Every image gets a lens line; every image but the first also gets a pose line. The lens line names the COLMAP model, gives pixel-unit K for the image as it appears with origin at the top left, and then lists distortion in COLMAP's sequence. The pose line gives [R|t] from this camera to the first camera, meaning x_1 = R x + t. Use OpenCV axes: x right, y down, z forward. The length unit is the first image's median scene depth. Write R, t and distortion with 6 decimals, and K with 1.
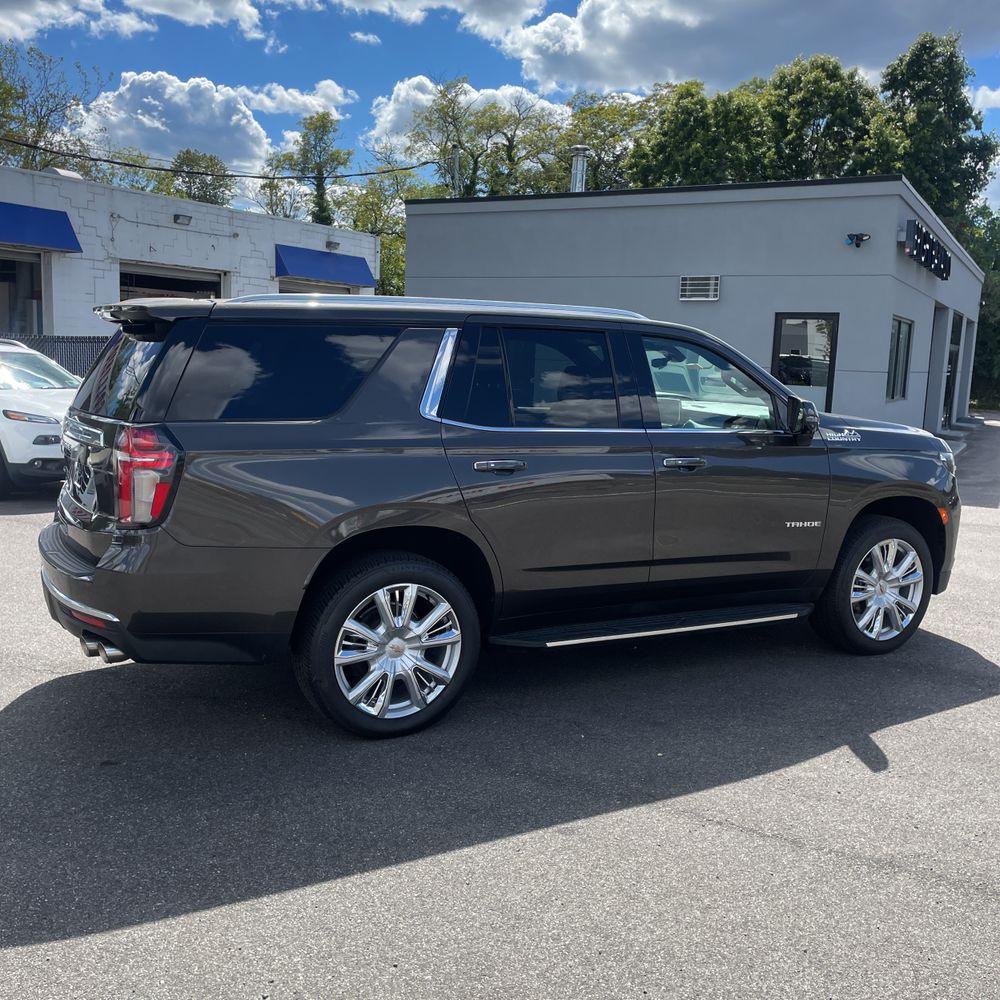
lens RADIAL K [[1054.4, 0, 464.8], [0, 1054.4, 458.3], [0, 0, 1]] dist [0.096160, -0.177530]
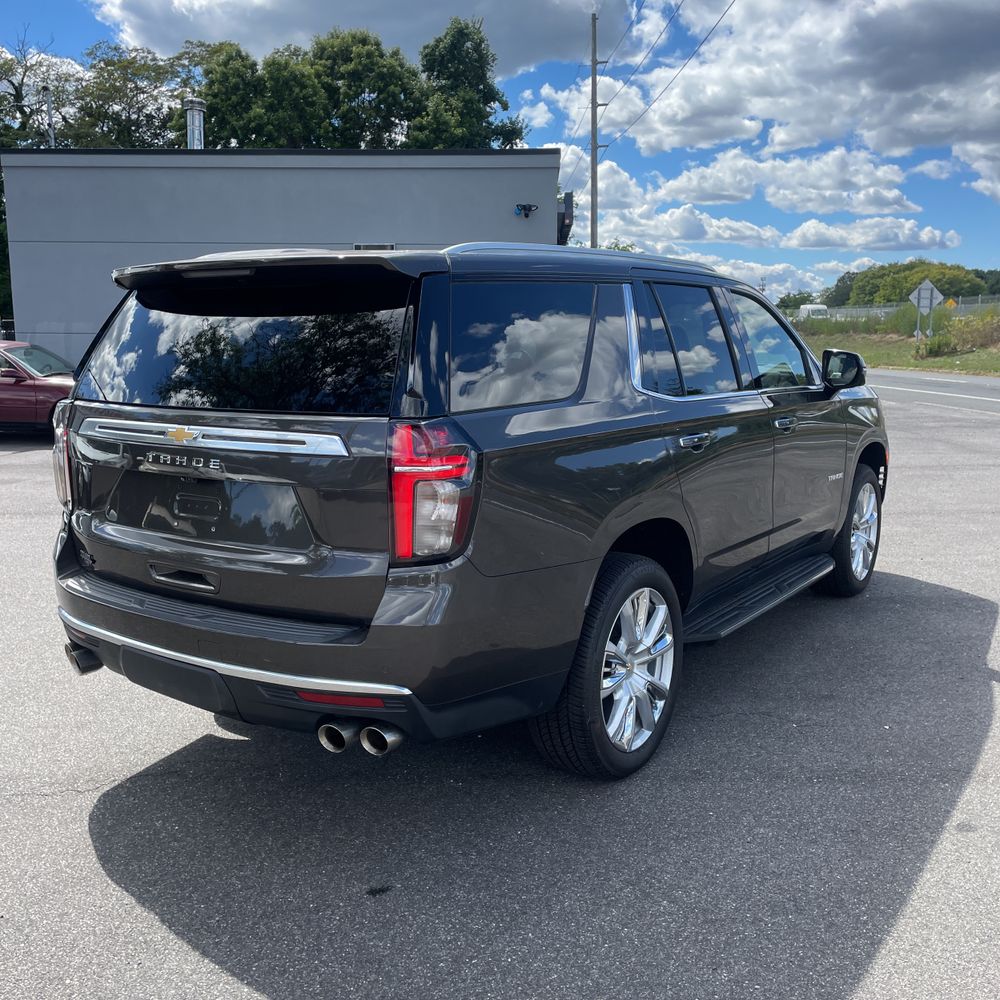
lens RADIAL K [[1047.9, 0, 463.2], [0, 1047.9, 477.6], [0, 0, 1]] dist [0.114897, -0.143904]
pose [[0.883098, -0.096136, 0.459234, -0.498431], [0.077529, 0.995228, 0.059253, -0.027090], [-0.462739, -0.016723, 0.886337, 0.289058]]
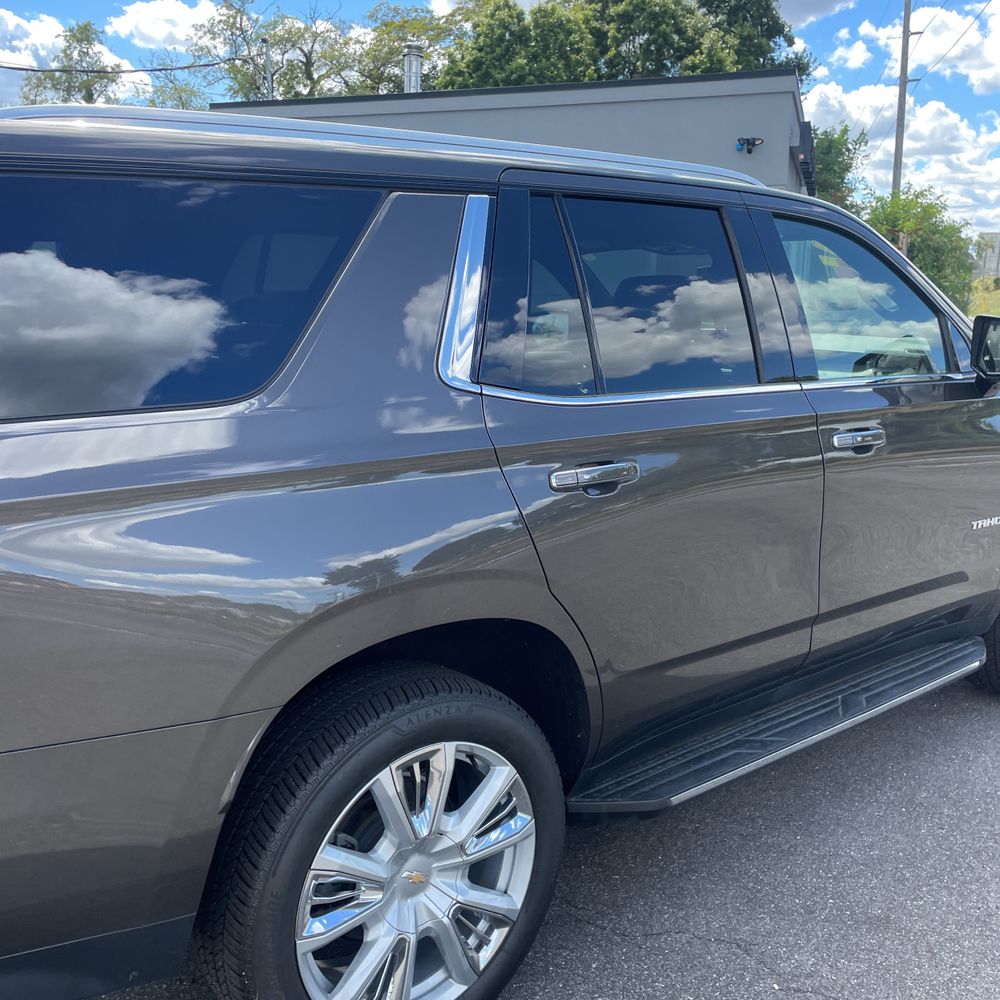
lens RADIAL K [[1030.0, 0, 481.8], [0, 1030.0, 468.2], [0, 0, 1]] dist [0.098606, -0.133085]
pose [[0.977352, -0.061984, 0.202340, -0.106953], [0.048093, 0.996182, 0.072864, -0.031421], [-0.206084, -0.061482, 0.976601, 0.496420]]
